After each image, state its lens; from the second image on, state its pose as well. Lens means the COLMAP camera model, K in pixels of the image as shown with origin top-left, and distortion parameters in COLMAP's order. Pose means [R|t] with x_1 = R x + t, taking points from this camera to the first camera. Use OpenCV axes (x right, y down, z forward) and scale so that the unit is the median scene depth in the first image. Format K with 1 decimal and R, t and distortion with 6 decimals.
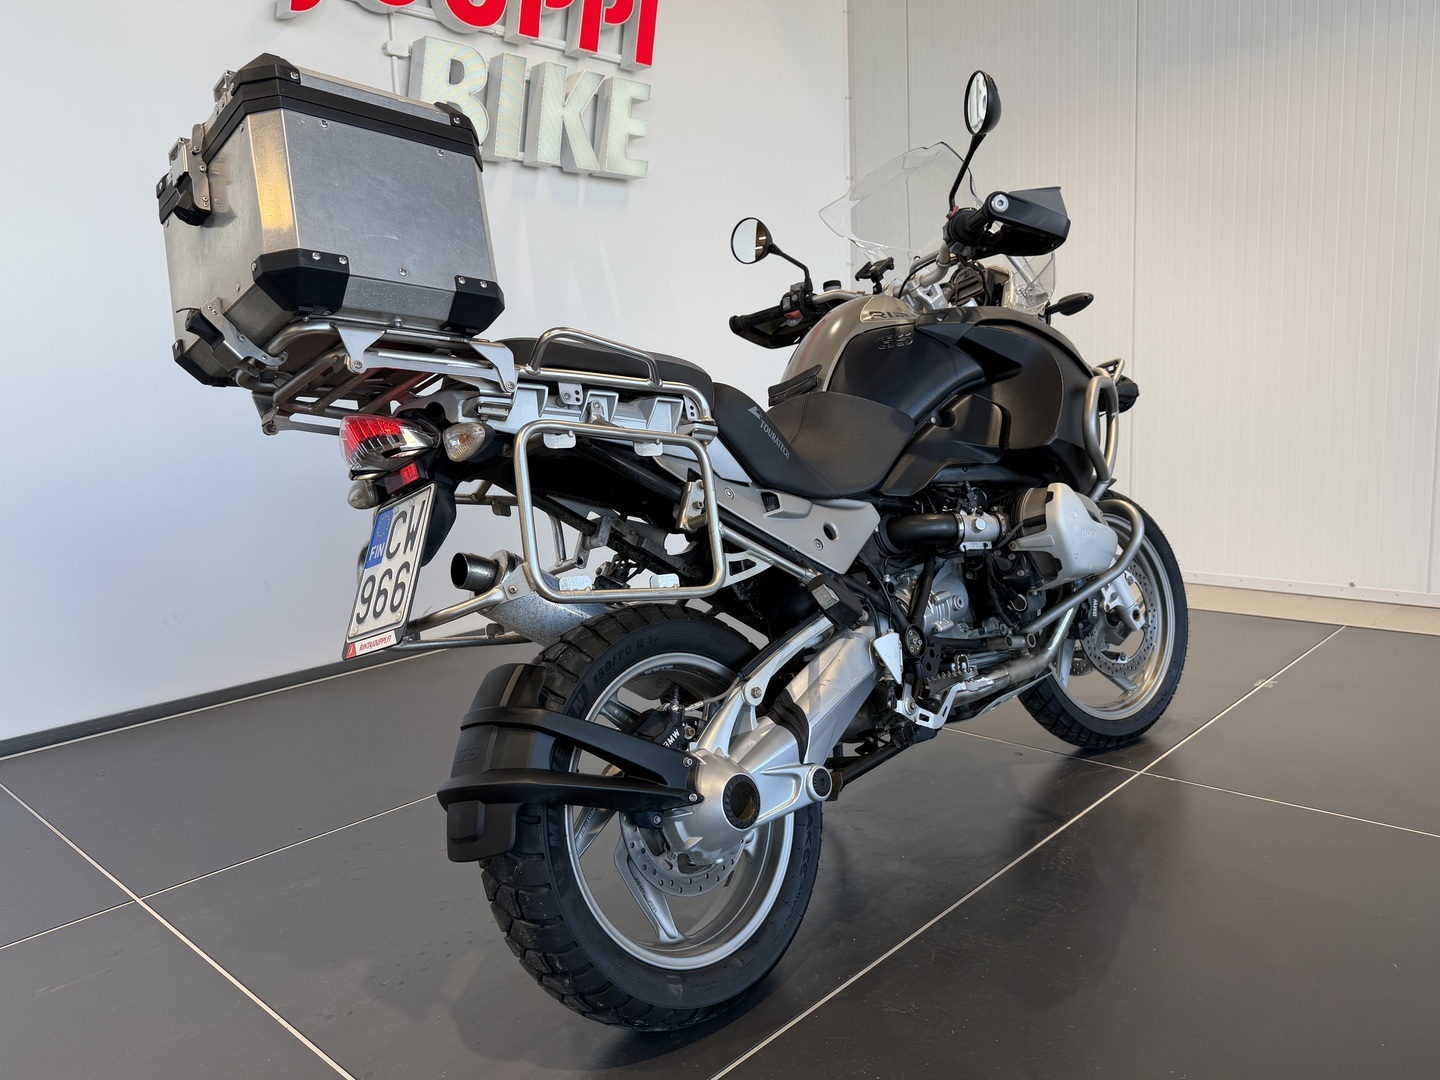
lens RADIAL K [[1078.0, 0, 722.2], [0, 1078.0, 545.8], [0, 0, 1]] dist [-0.014477, -0.015018]
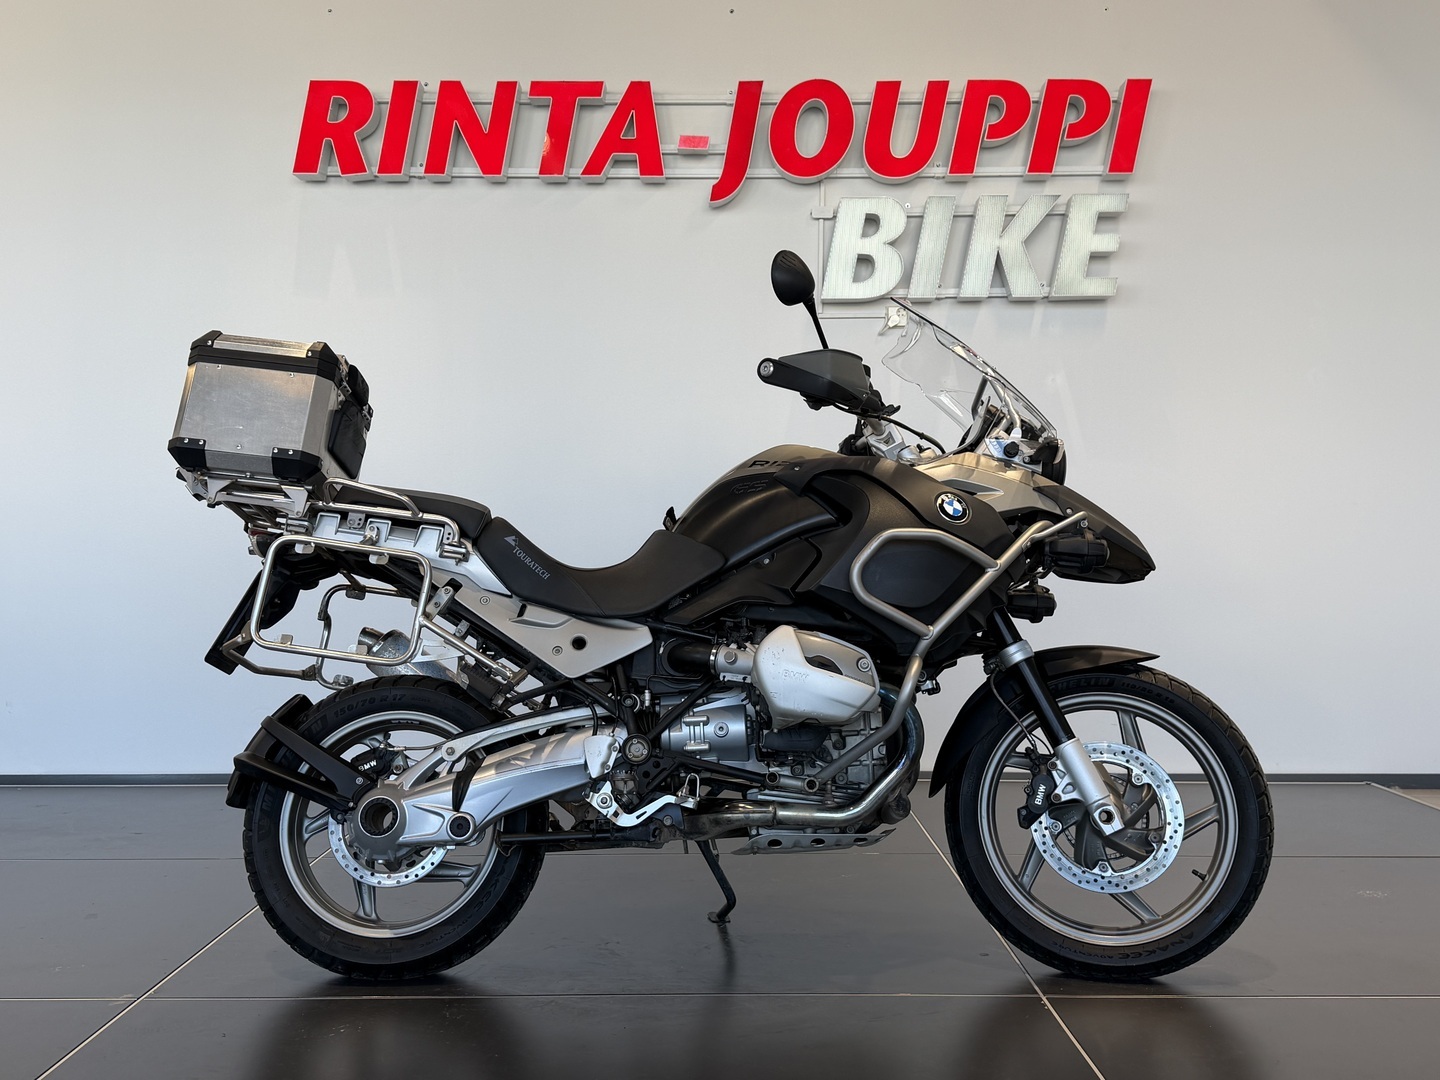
lens RADIAL K [[1419.1, 0, 722.8], [0, 1419.1, 538.2], [0, 0, 1]] dist [-0.003963, 0.000000]
pose [[0.662943, 0.038245, -0.747693, 1.384770], [-0.140484, 0.987309, -0.074059, -0.033456], [0.735372, 0.154136, 0.659902, 0.055010]]
